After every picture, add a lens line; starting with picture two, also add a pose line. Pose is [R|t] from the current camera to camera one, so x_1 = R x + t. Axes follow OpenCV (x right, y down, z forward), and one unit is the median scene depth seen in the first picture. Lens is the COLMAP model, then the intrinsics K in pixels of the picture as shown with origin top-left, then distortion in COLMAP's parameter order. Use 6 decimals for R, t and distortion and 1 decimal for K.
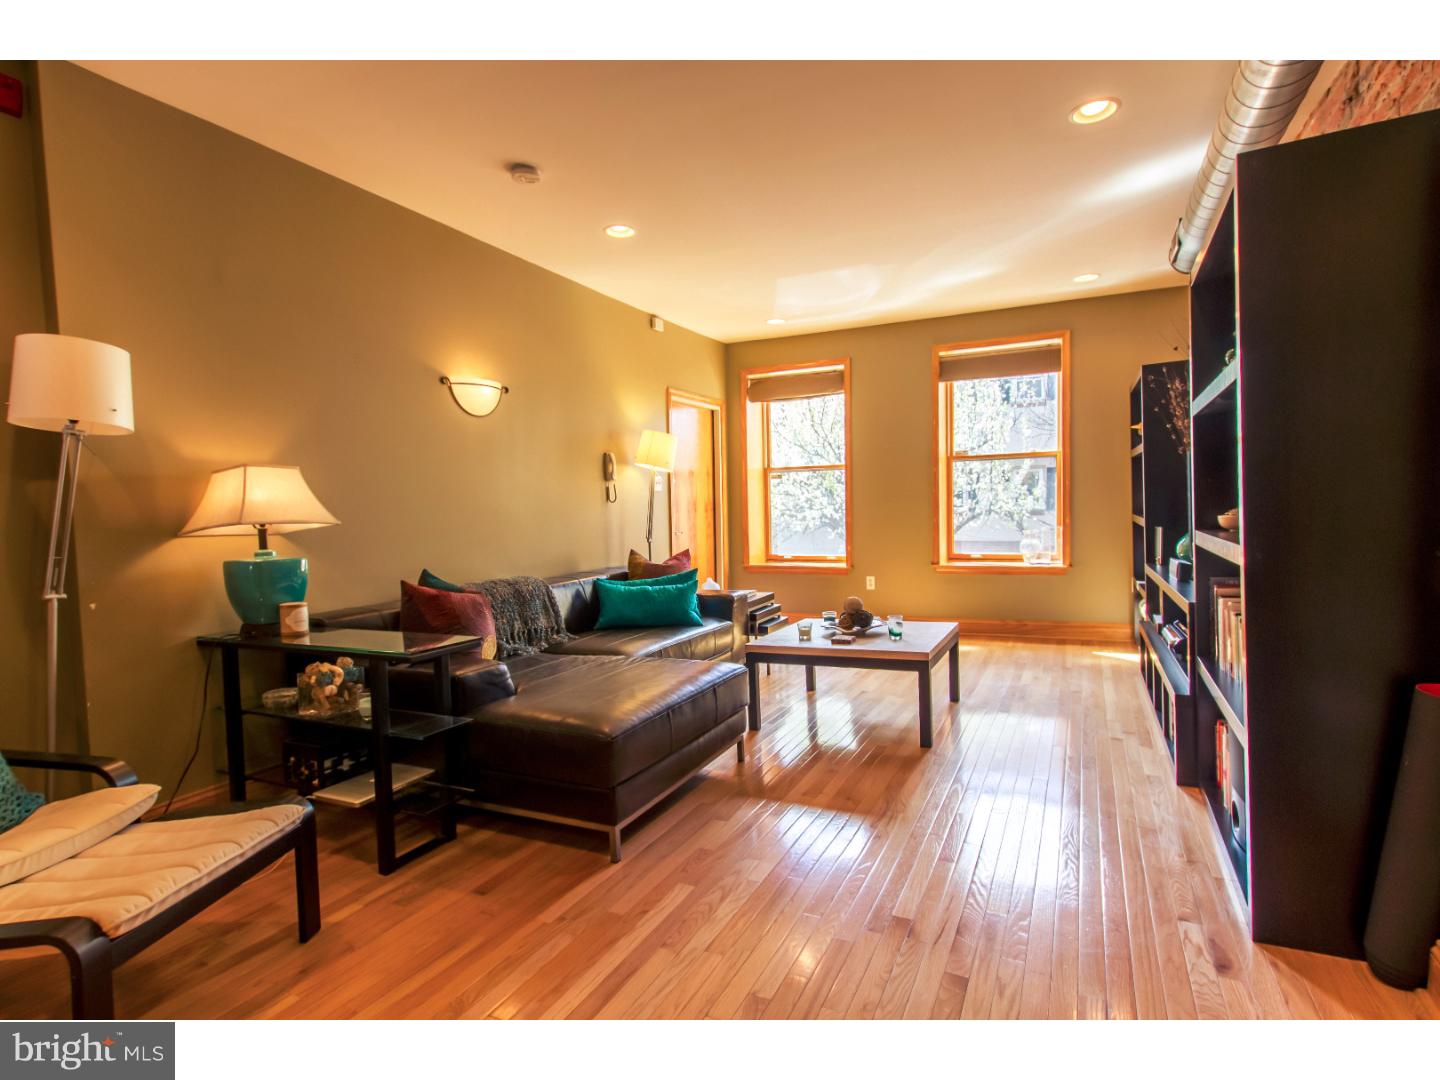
lens RADIAL K [[715.9, 0, 761.7], [0, 715.9, 542.7], [0, 0, 1]] dist [0.000407, 0.000075]
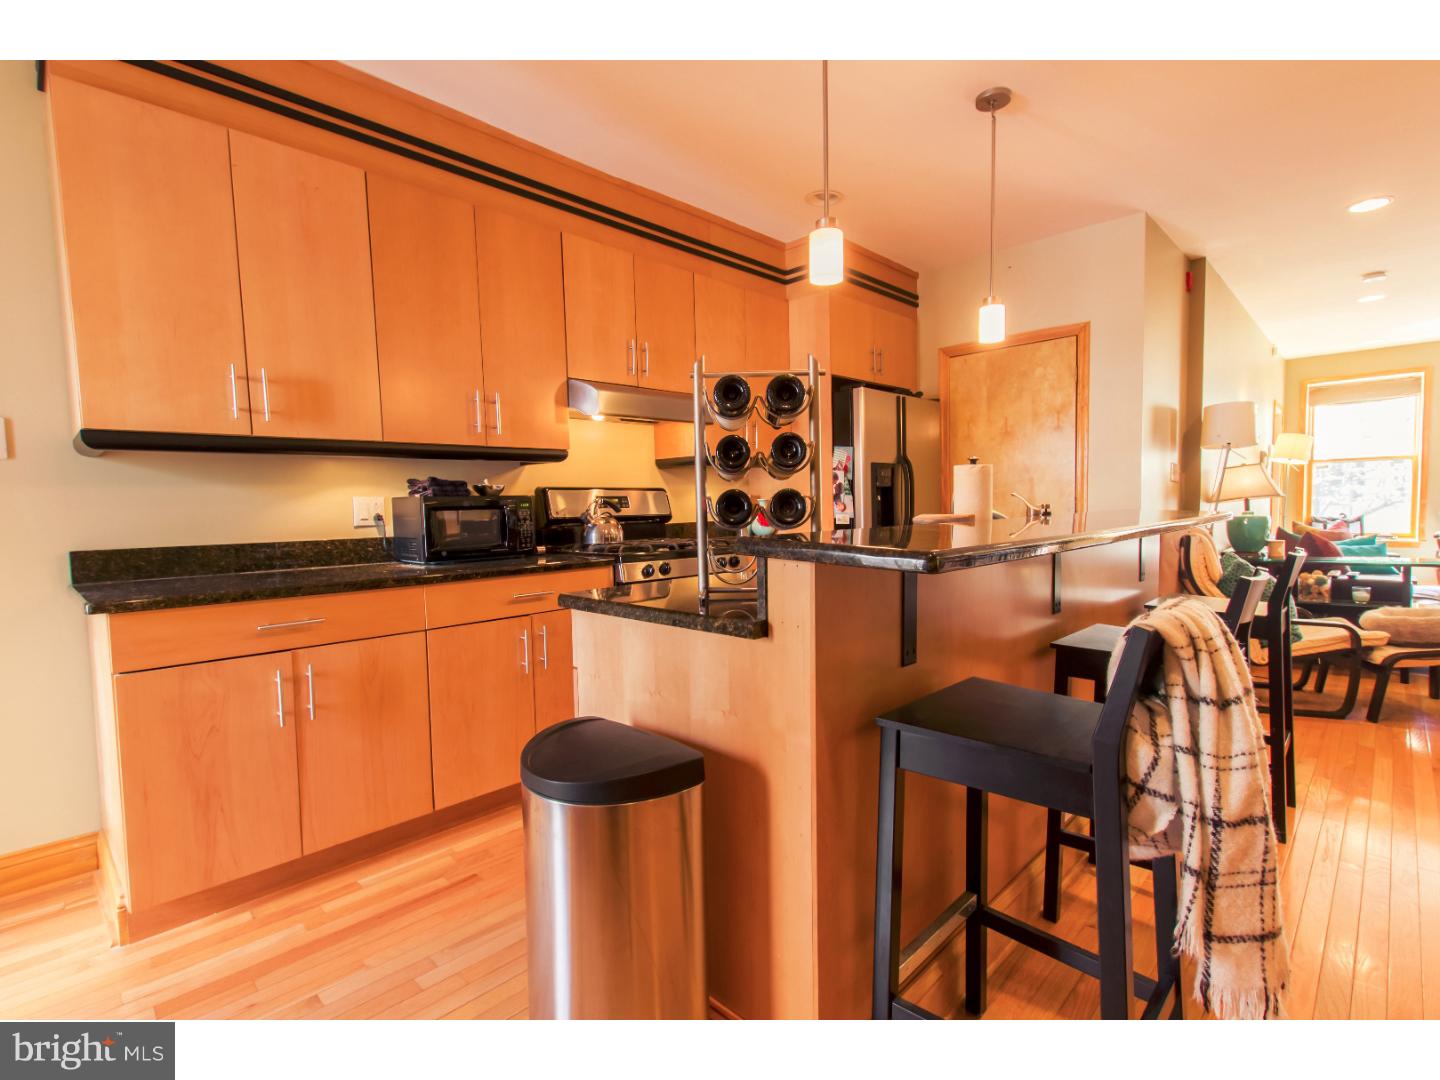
lens RADIAL K [[696.4, 0, 723.7], [0, 696.4, 534.5], [0, 0, 1]] dist [0.012738, -0.000354]
pose [[0.944722, 0.014596, -0.327547, -1.372665], [-0.015137, 0.999885, 0.000898, 0.087611], [0.327522, 0.004110, 0.944835, -1.107236]]
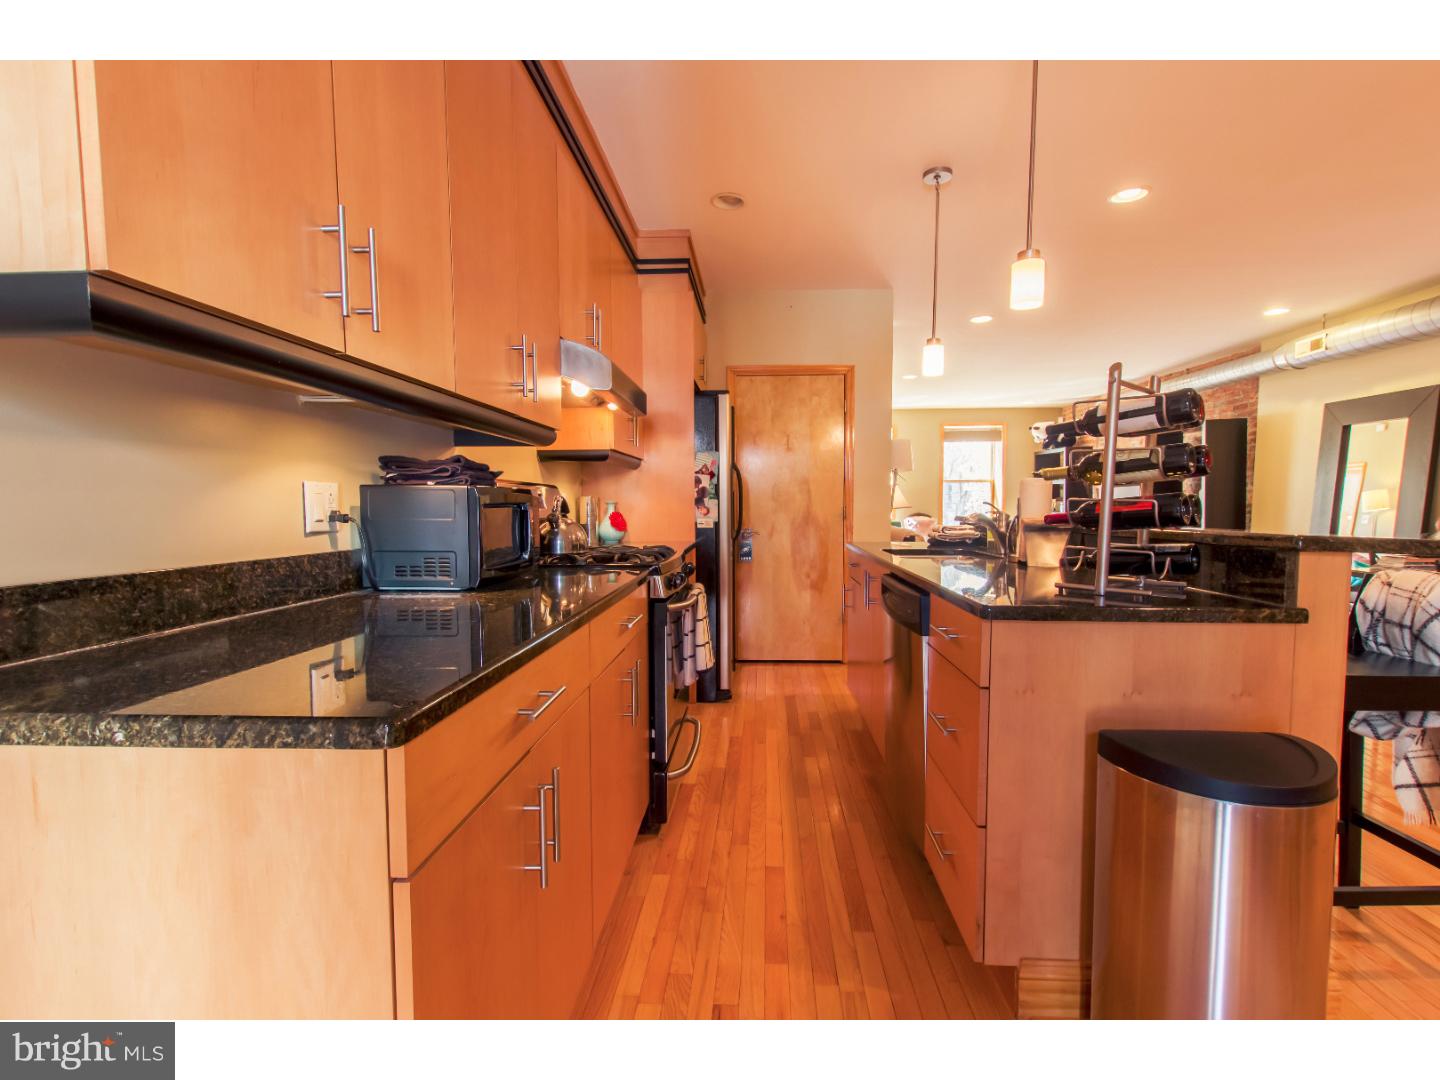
lens RADIAL K [[660.4, 0, 727.2], [0, 660.4, 542.5], [0, 0, 1]] dist [0.016314, 0.000387]
pose [[0.928819, -0.005402, 0.370494, -2.096316], [0.006336, 0.999979, -0.001304, 0.095884], [-0.370479, 0.003558, 0.928834, -0.958615]]
